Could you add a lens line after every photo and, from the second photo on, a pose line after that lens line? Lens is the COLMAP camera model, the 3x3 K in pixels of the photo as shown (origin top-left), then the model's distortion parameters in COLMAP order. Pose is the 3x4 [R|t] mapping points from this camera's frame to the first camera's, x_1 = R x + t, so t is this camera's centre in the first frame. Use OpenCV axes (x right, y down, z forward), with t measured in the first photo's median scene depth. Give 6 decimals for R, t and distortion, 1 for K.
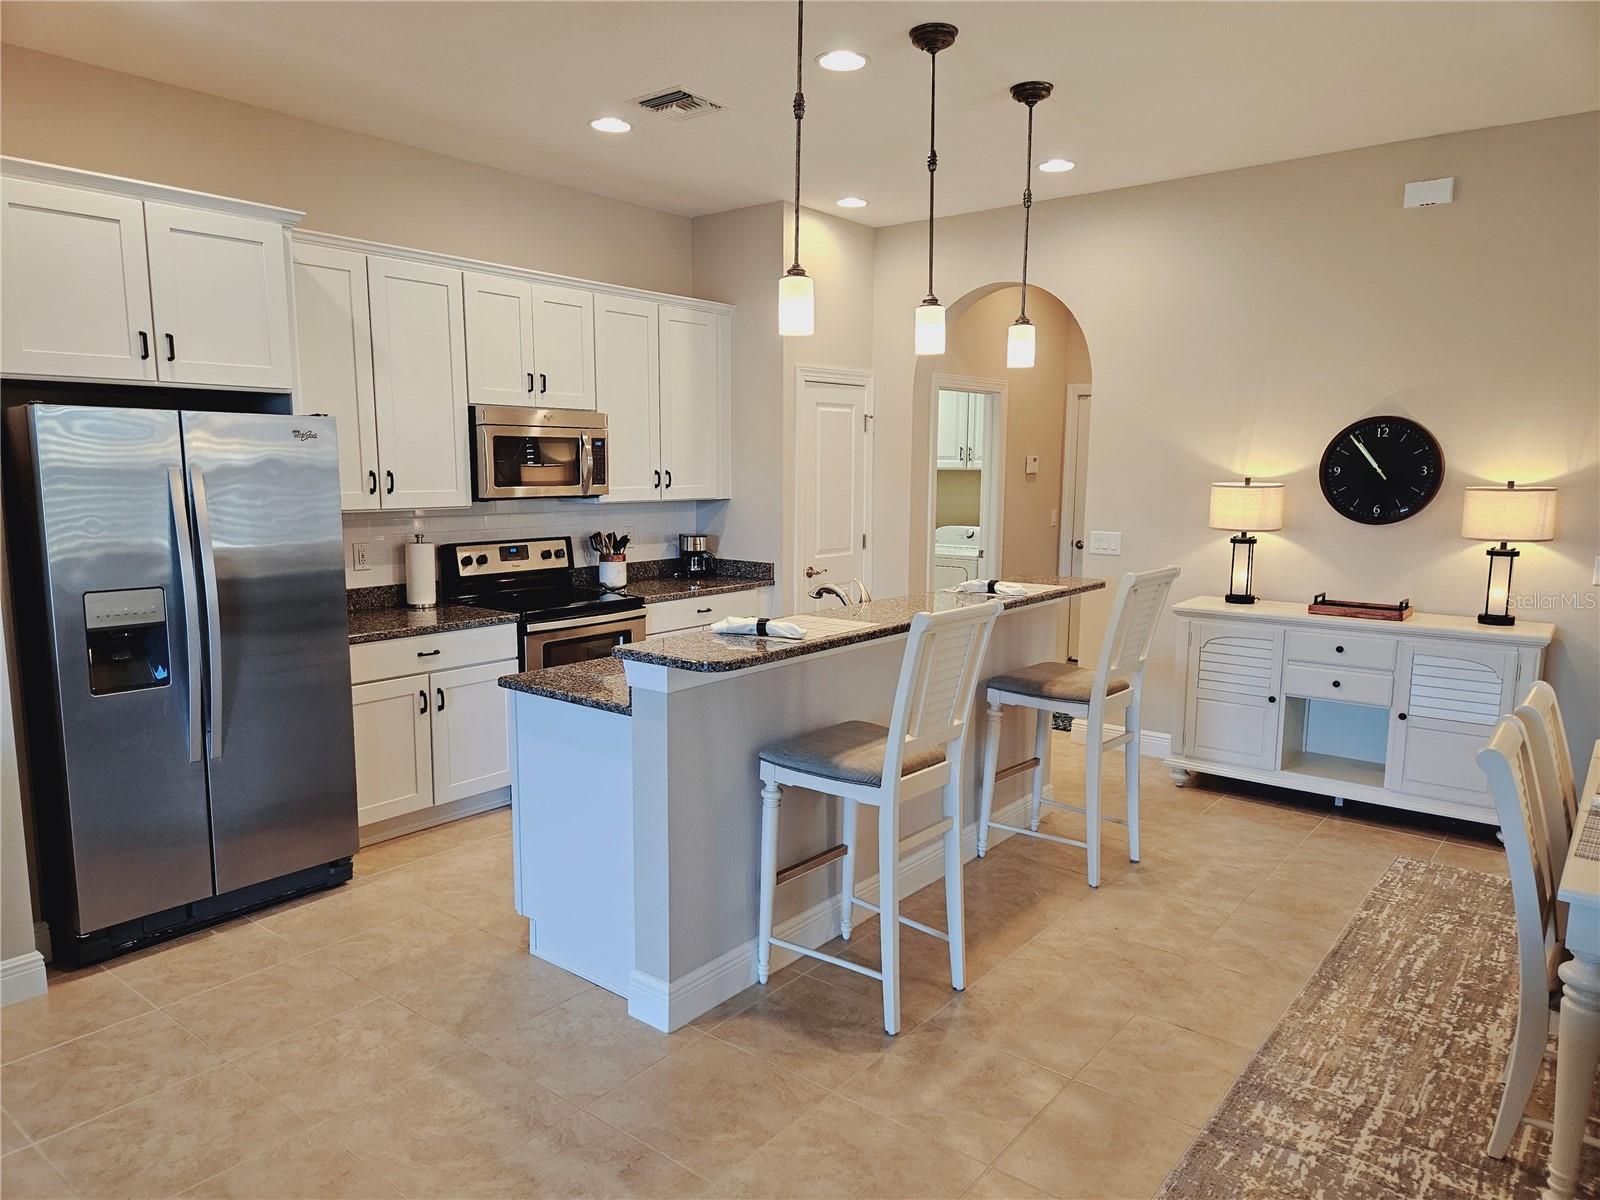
lens RADIAL K [[1075.0, 0, 784.4], [0, 1075.0, 607.0], [0, 0, 1]] dist [0.075694, -0.066779]
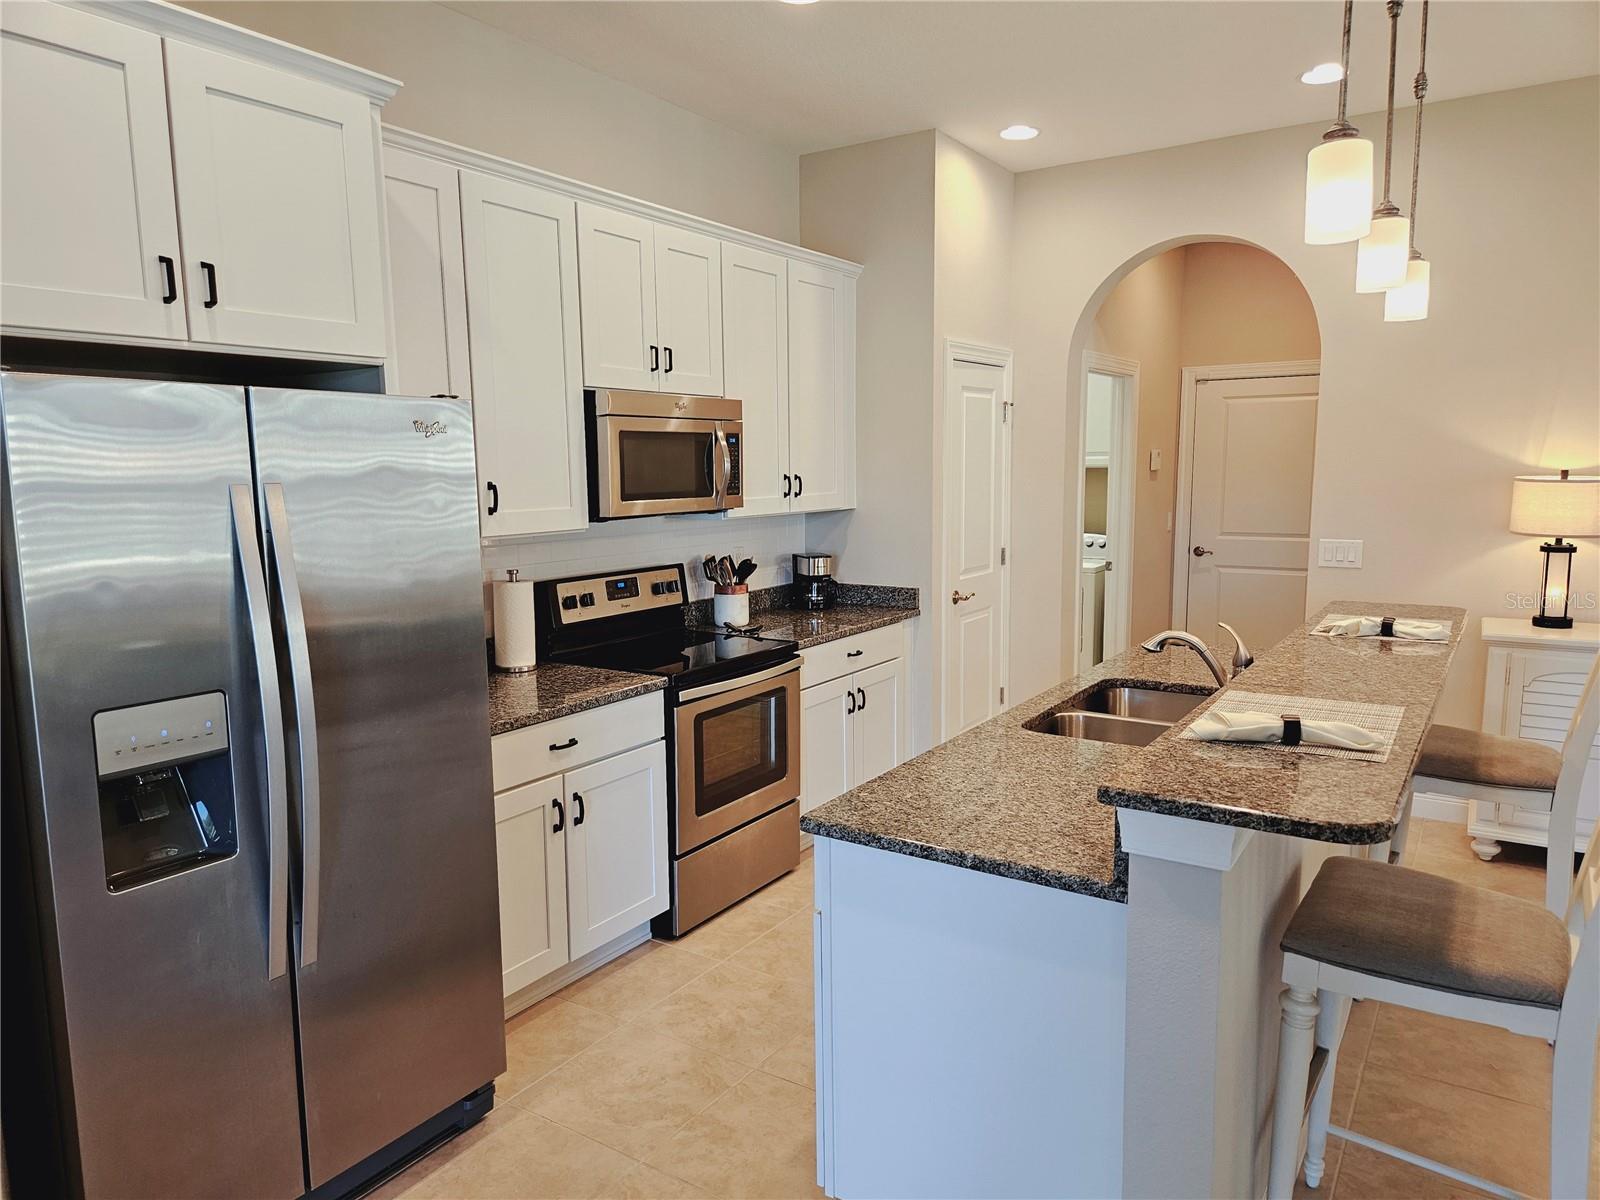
lens RADIAL K [[1073.5, 0, 800.0], [0, 1073.5, 600.0], [0, 0, 1]] dist [0.073717, -0.064367]
pose [[0.994471, -0.029191, 0.100872, -0.214985], [0.030044, 0.999524, -0.006948, -0.035139], [-0.100621, 0.009940, 0.994875, 0.262419]]
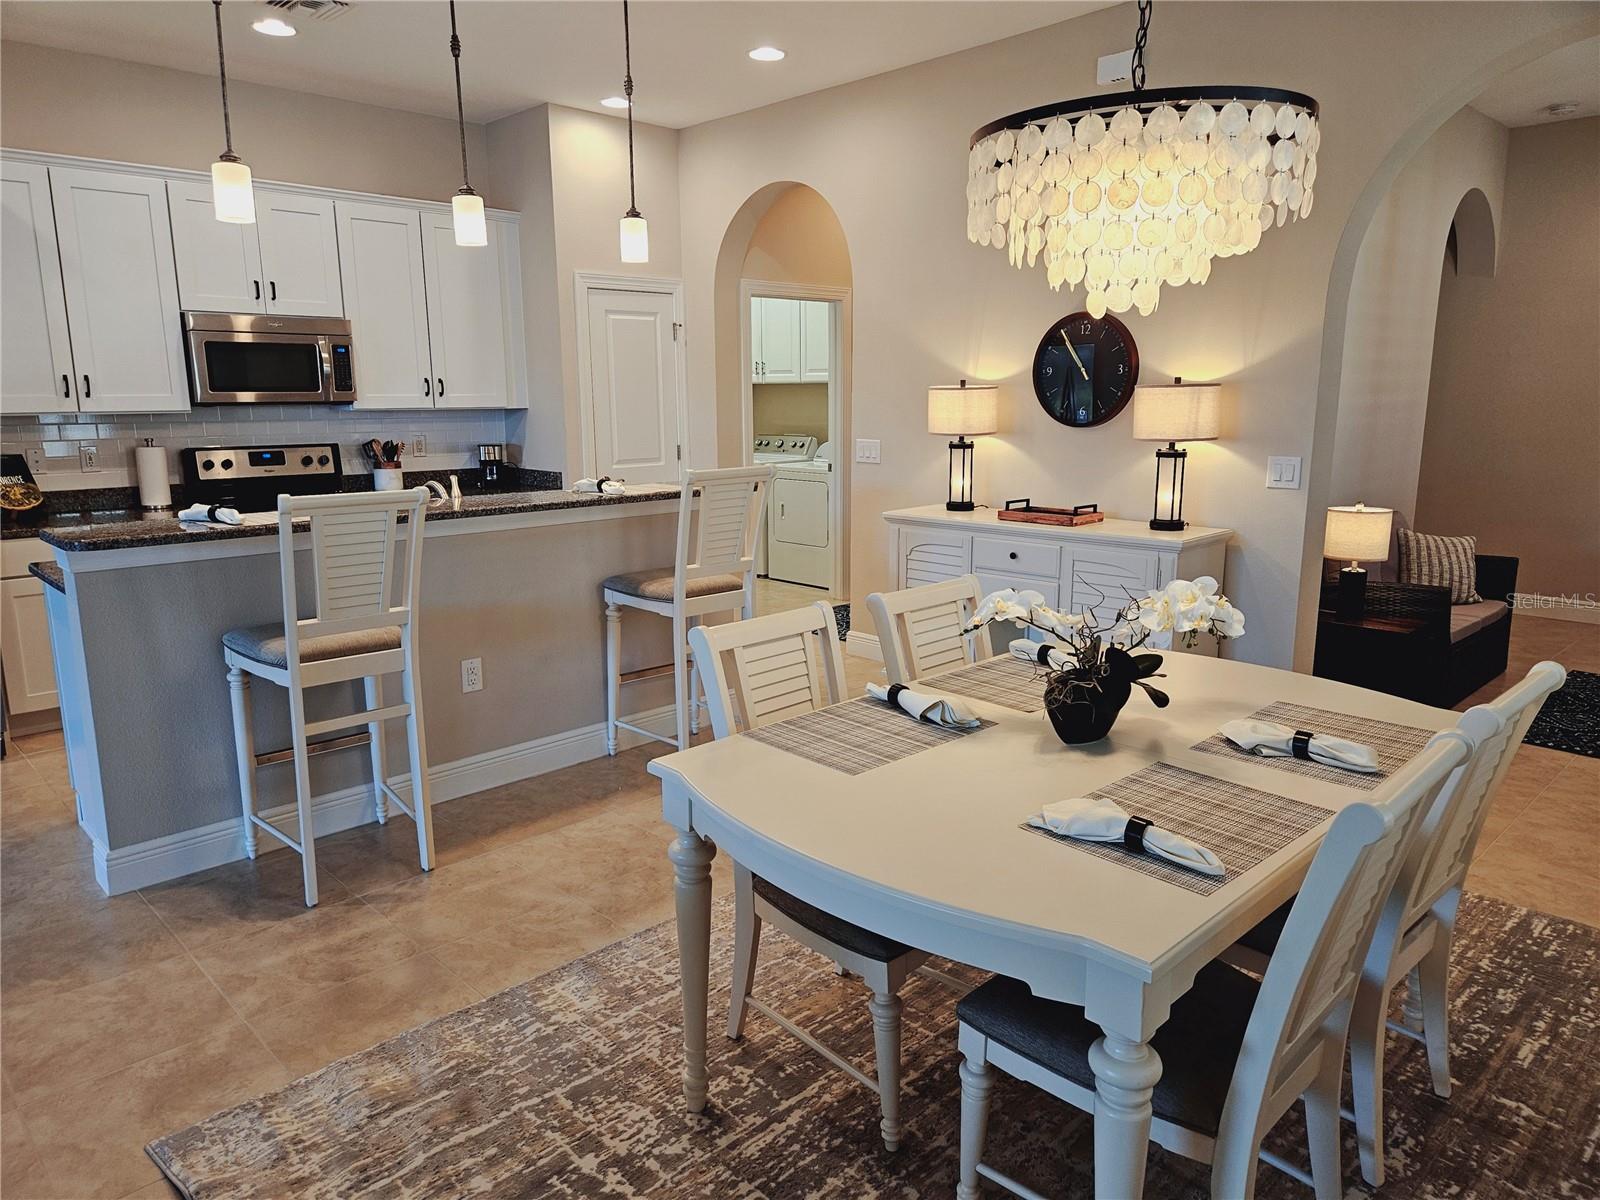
lens RADIAL K [[1077.0, 0, 796.3], [0, 1077.0, 591.9], [0, 0, 1]] dist [0.074951, -0.065134]
pose [[0.992356, 0.013833, -0.122629, 0.403225], [-0.007707, 0.998705, 0.050288, 0.022175], [0.123166, -0.048958, 0.991178, 0.021727]]
